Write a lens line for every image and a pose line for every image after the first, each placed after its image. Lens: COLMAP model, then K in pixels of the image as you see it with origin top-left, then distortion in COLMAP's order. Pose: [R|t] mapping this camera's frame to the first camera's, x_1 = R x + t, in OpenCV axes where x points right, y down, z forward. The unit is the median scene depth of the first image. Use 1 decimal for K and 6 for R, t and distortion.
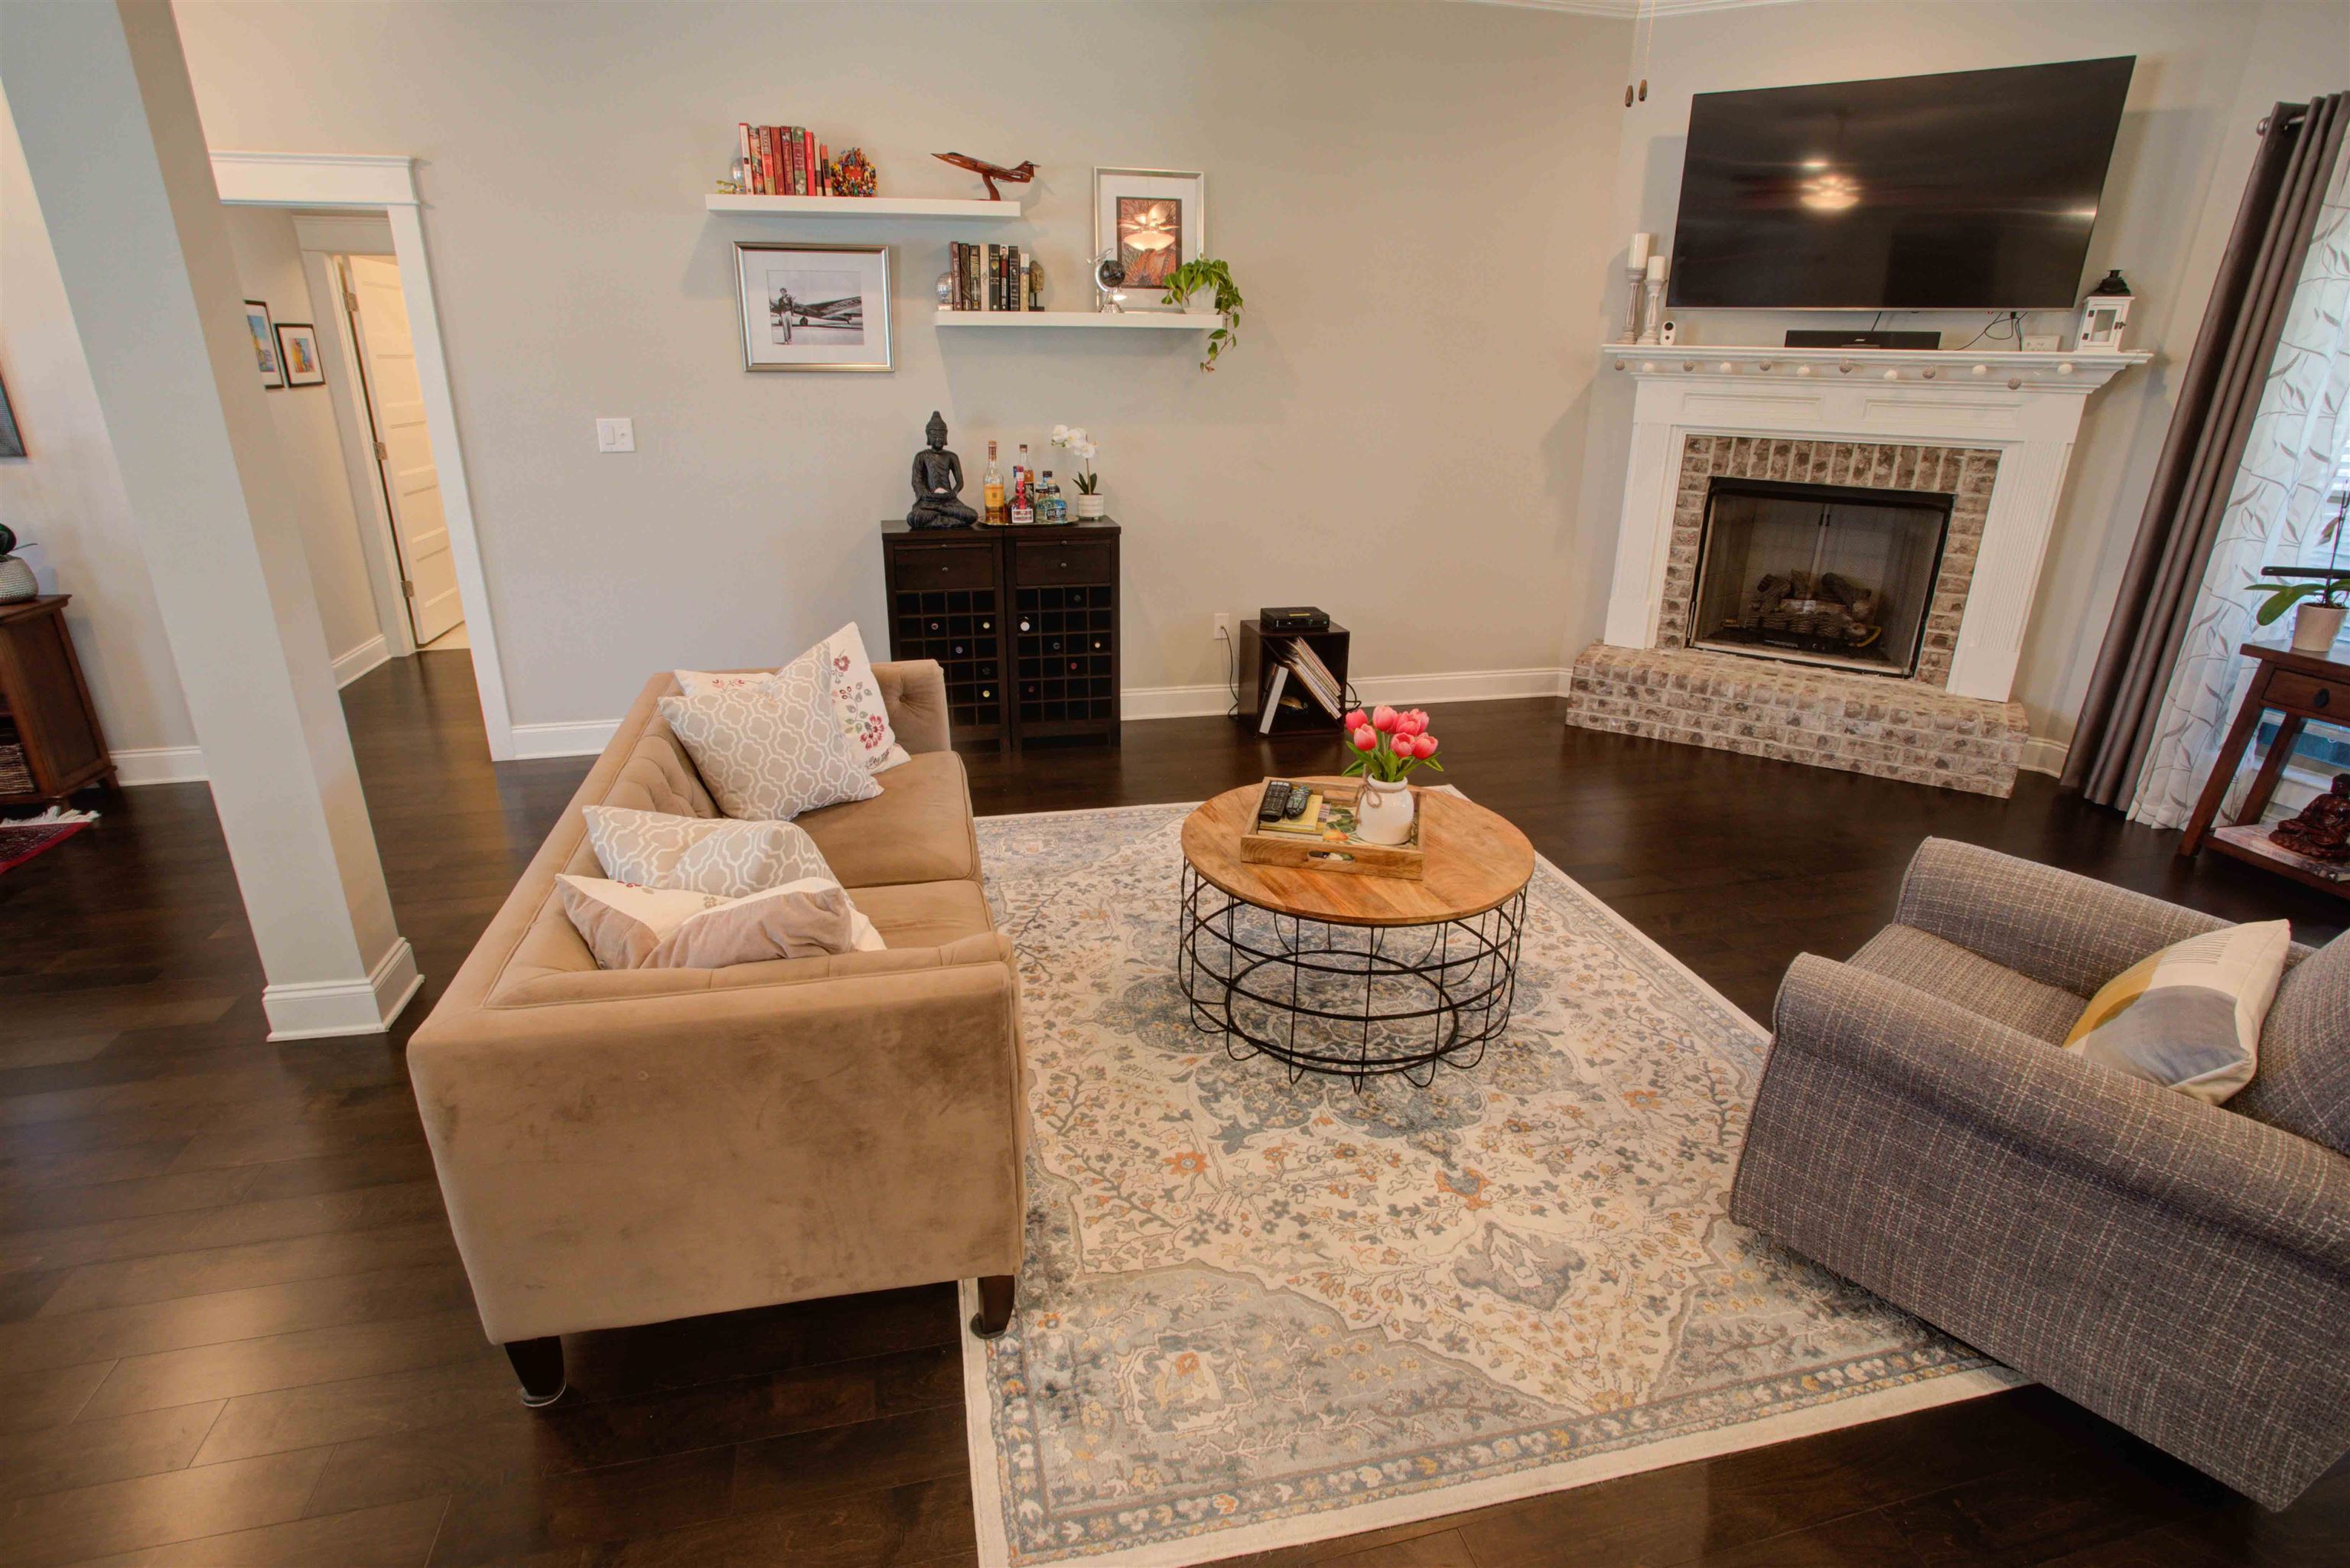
lens RADIAL K [[1139.0, 0, 1152.6], [0, 1139.0, 780.3], [0, 0, 1]] dist [-0.067256, 0.026701]
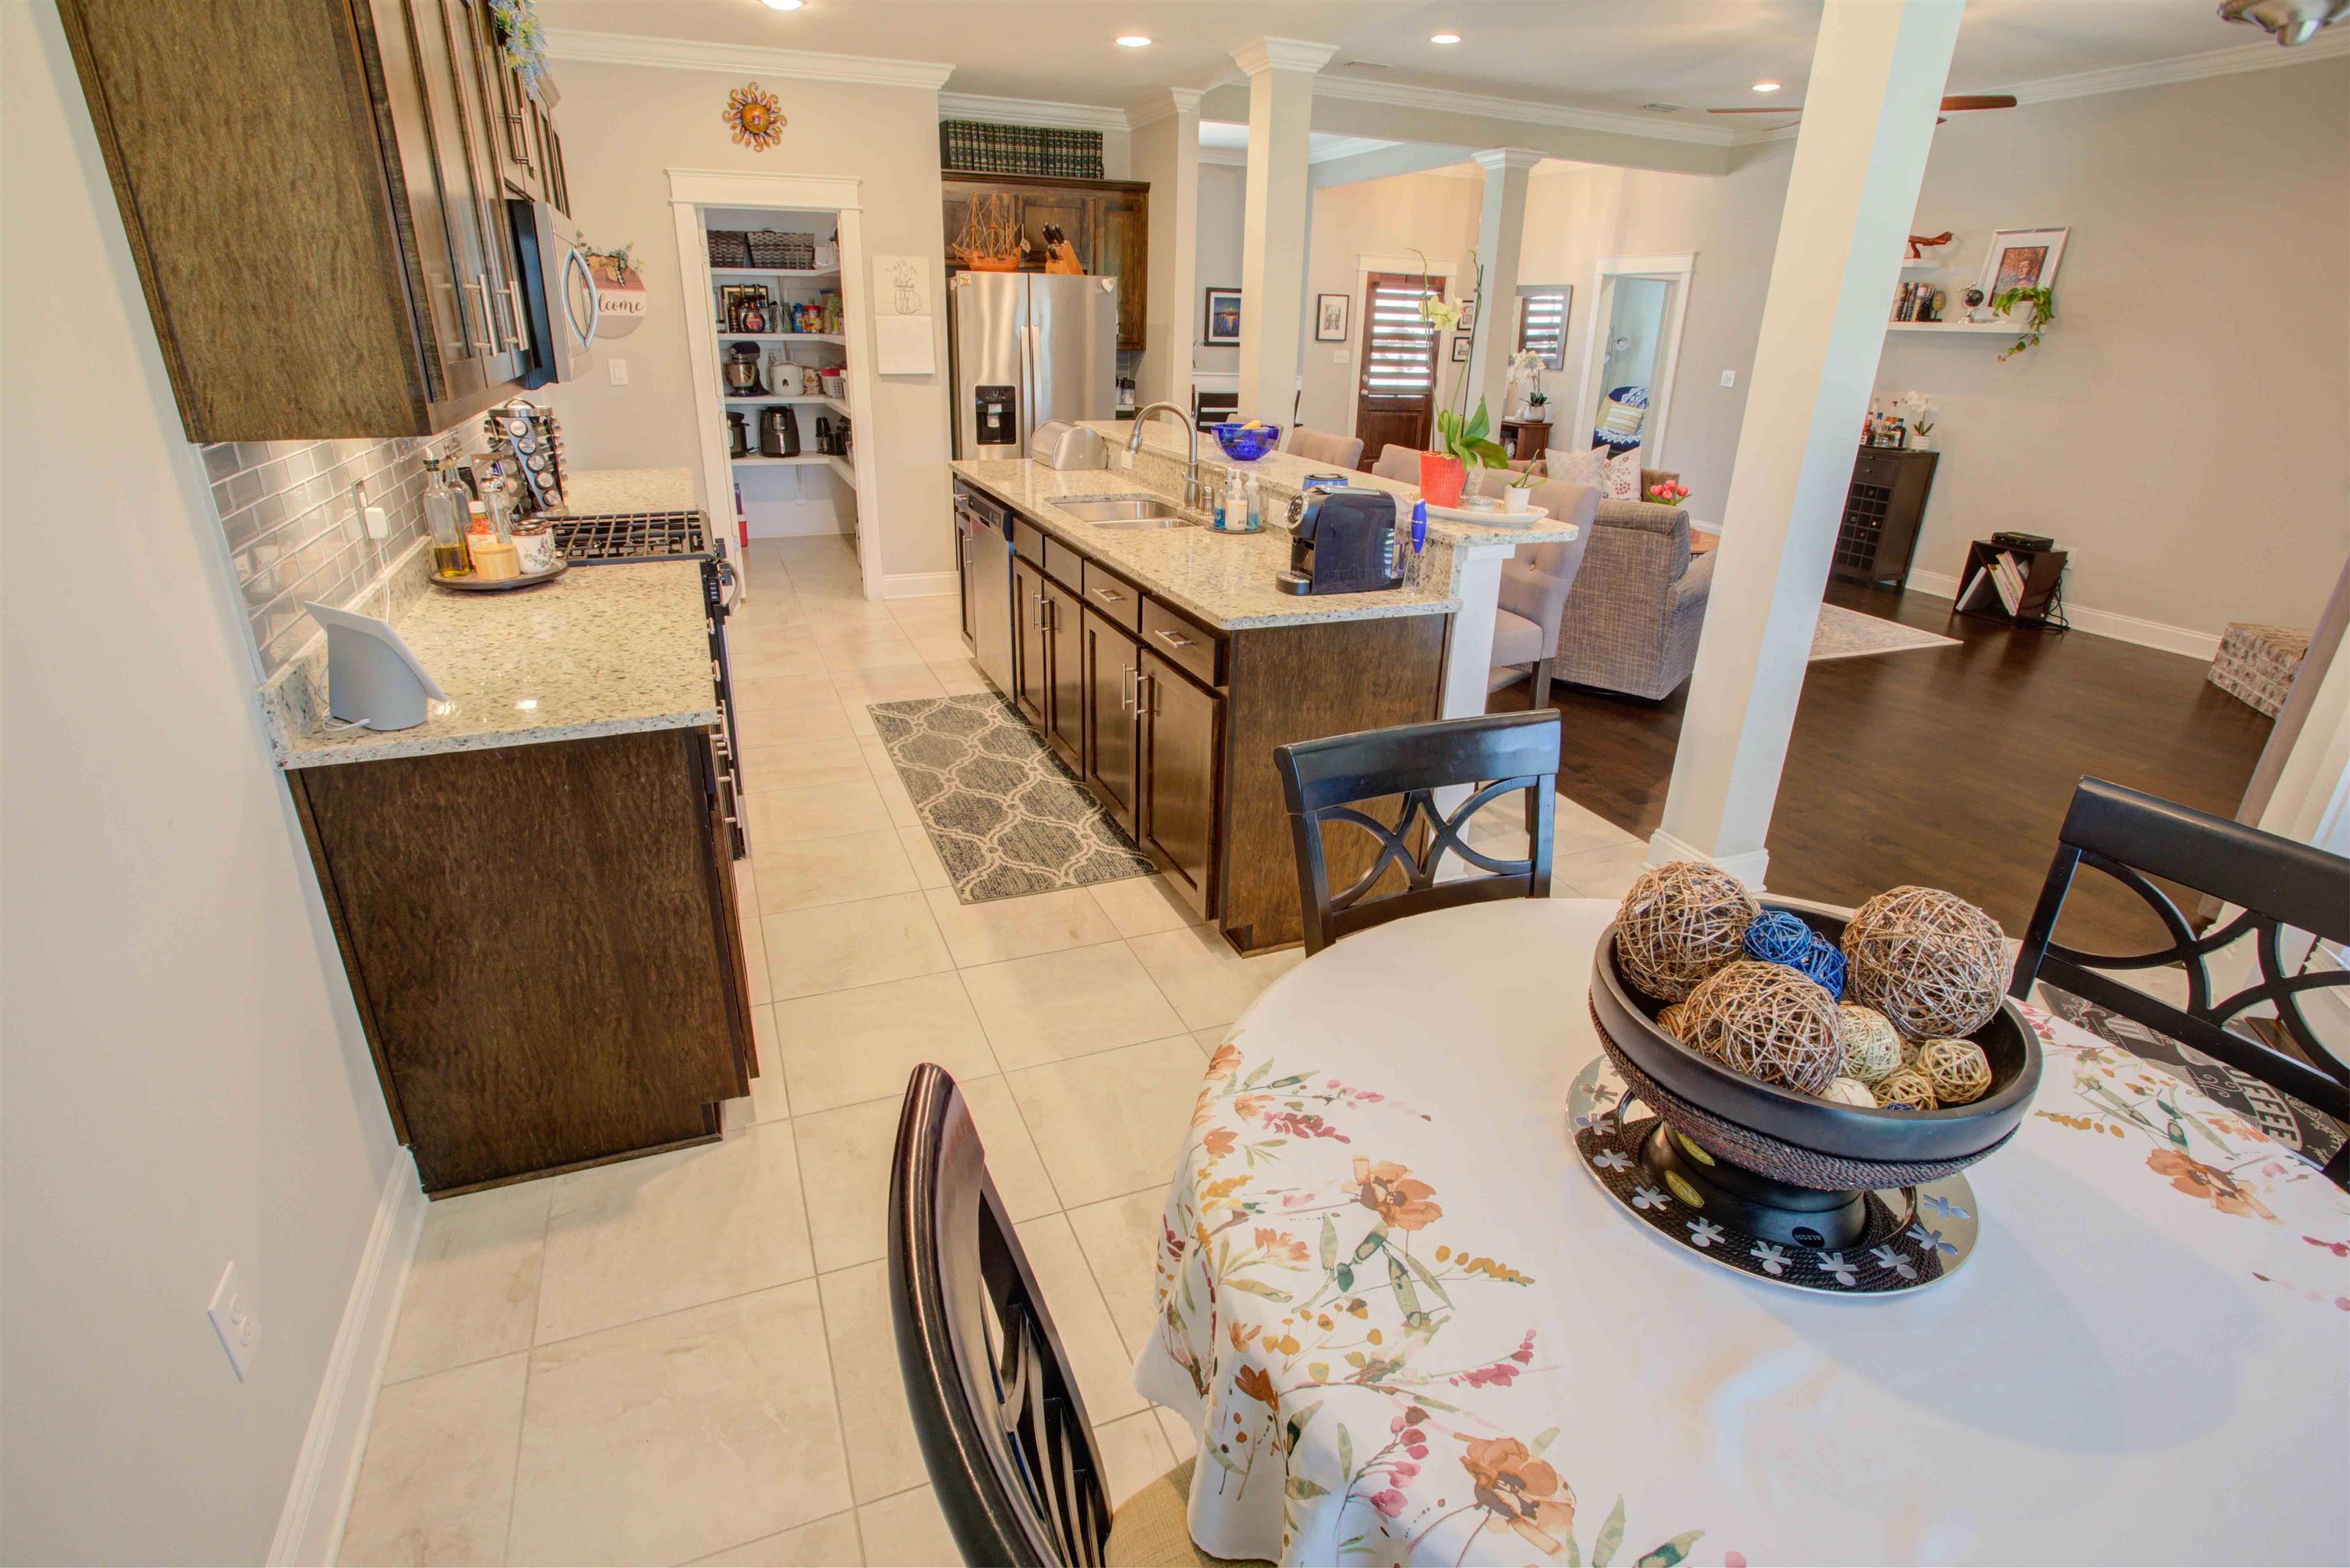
lens RADIAL K [[1139.0, 0, 1149.3], [0, 1139.0, 770.7], [0, 0, 1]] dist [-0.067256, 0.026701]
pose [[0.128001, 0.359161, -0.924456, 1.521934], [-0.366196, 0.883373, 0.292495, 0.118112], [0.921692, 0.301092, 0.244596, -0.265584]]
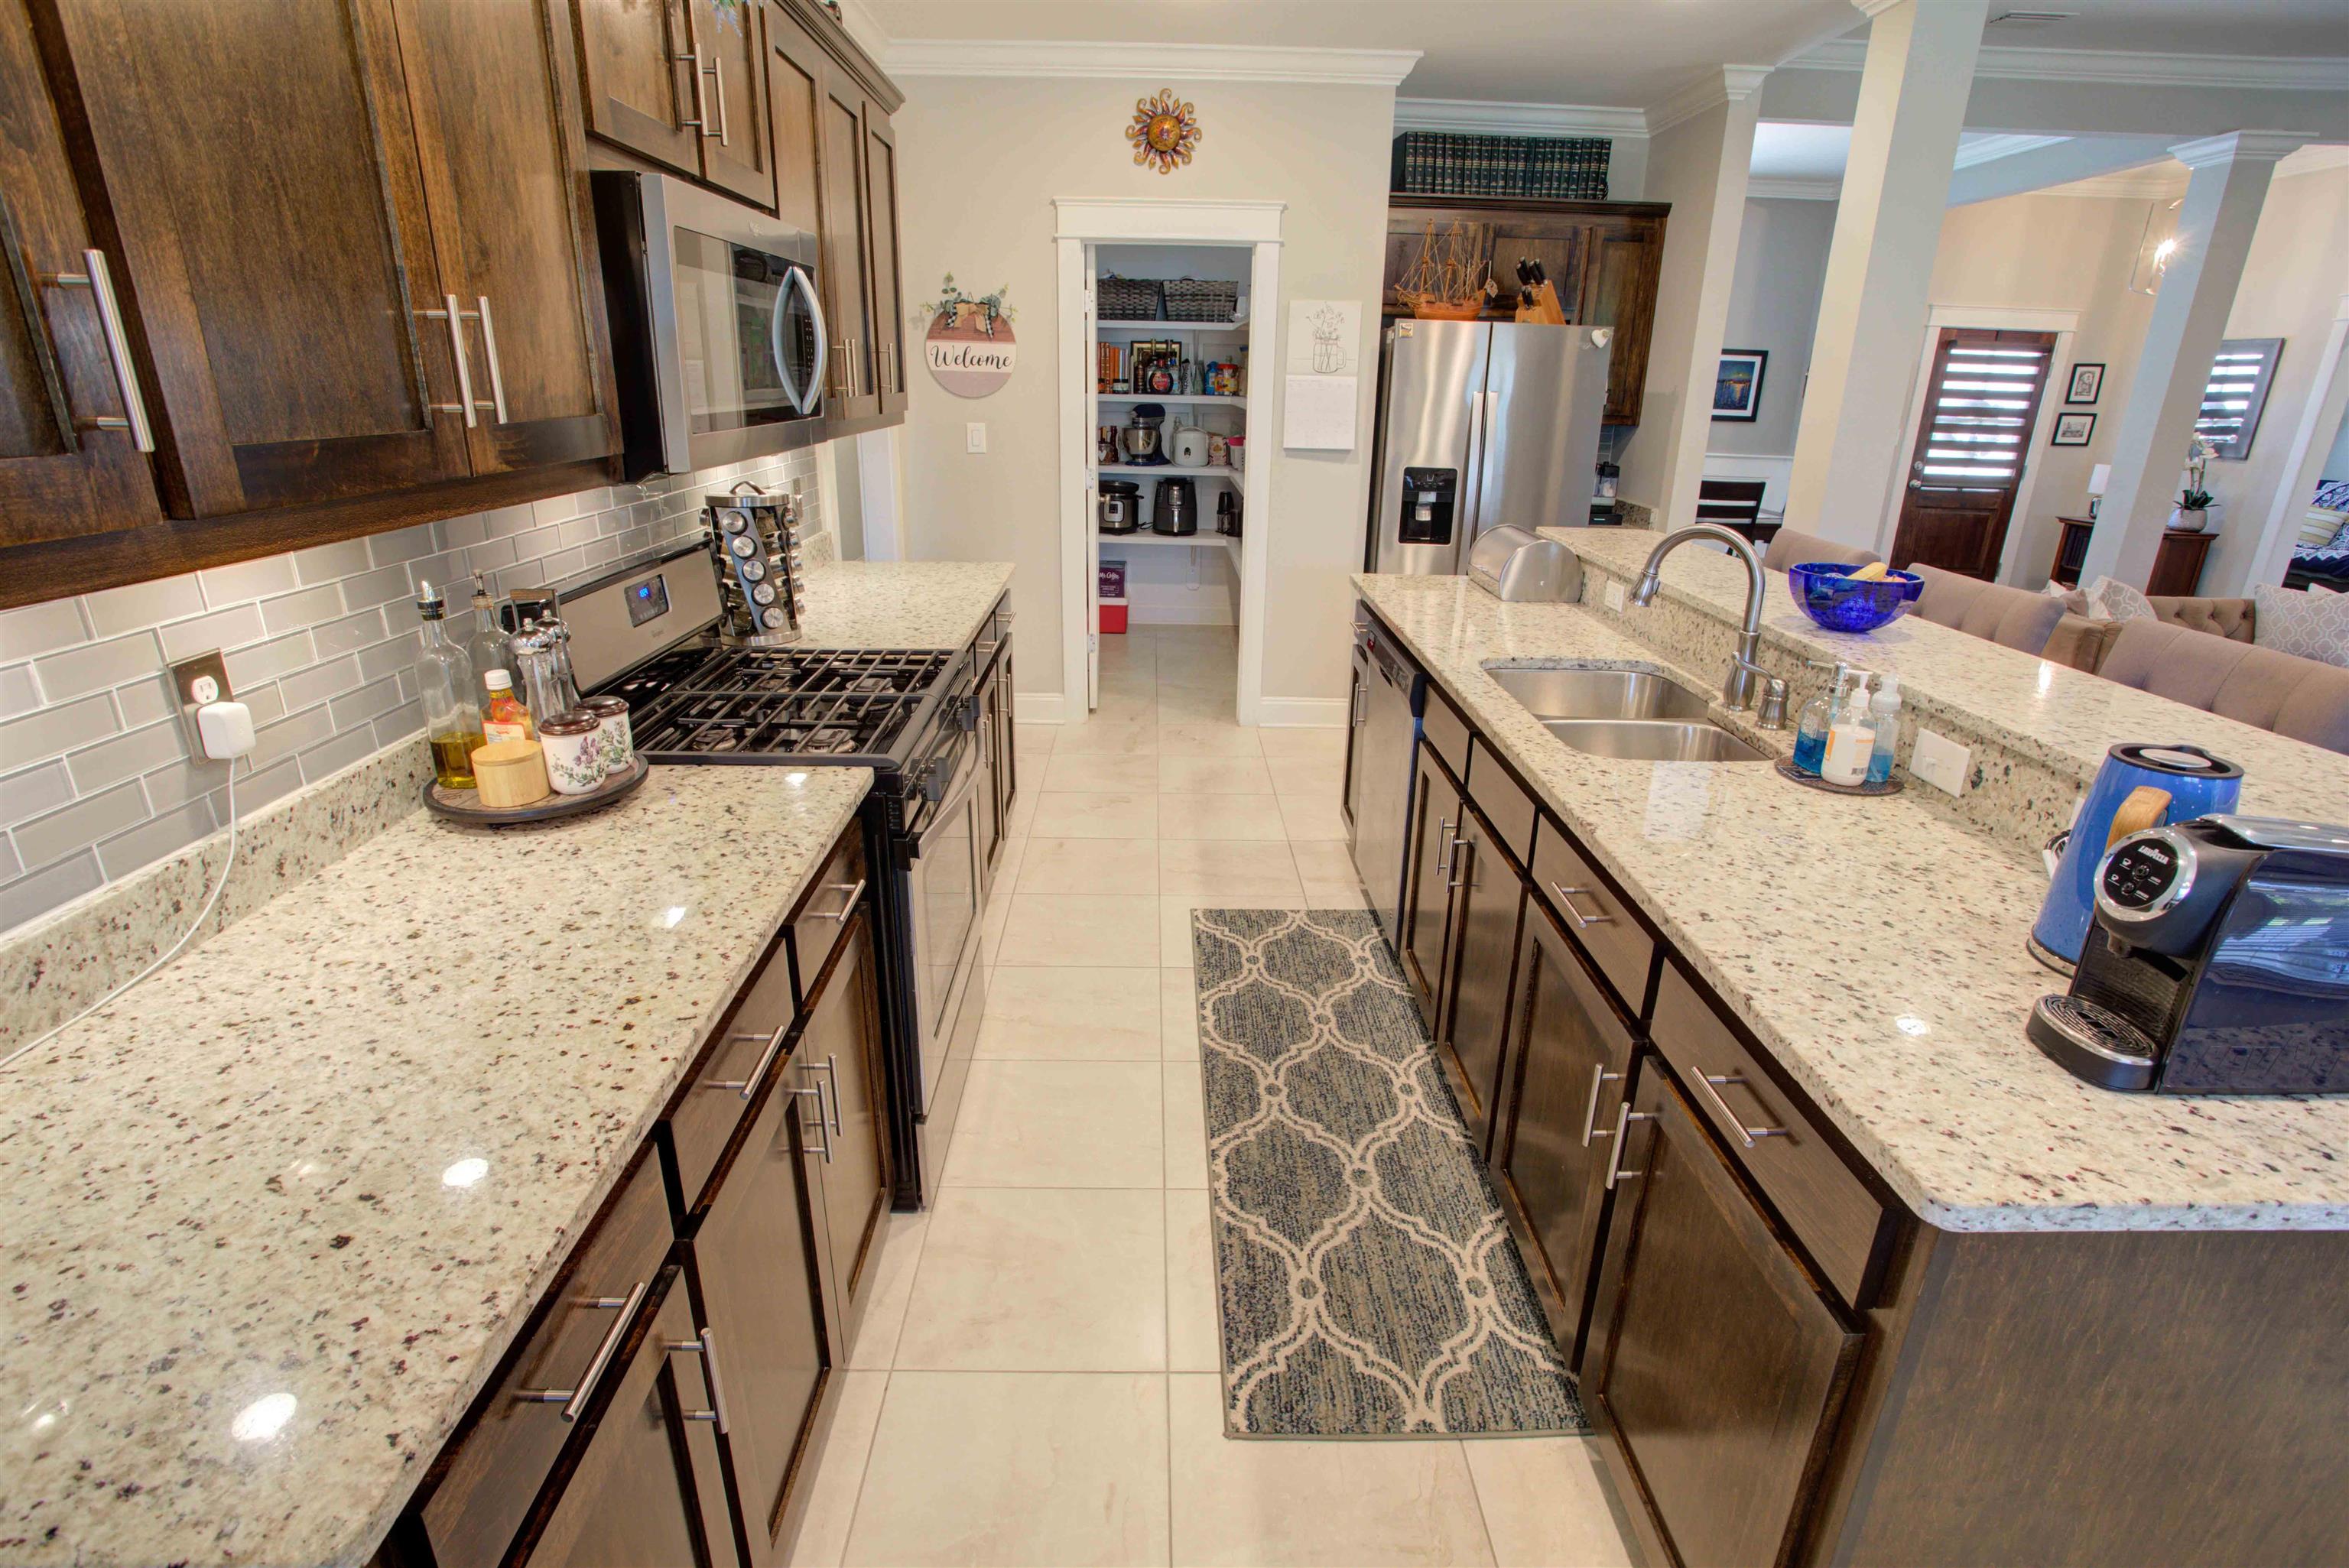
lens RADIAL K [[1138.4, 0, 1155.5], [0, 1138.4, 781.5], [0, 0, 1]] dist [-0.067256, 0.026701]
pose [[-0.237780, 0.312973, -0.919516, 1.144936], [-0.359149, 0.851247, 0.382610, 0.113364], [0.902482, 0.421220, -0.090006, -0.256236]]
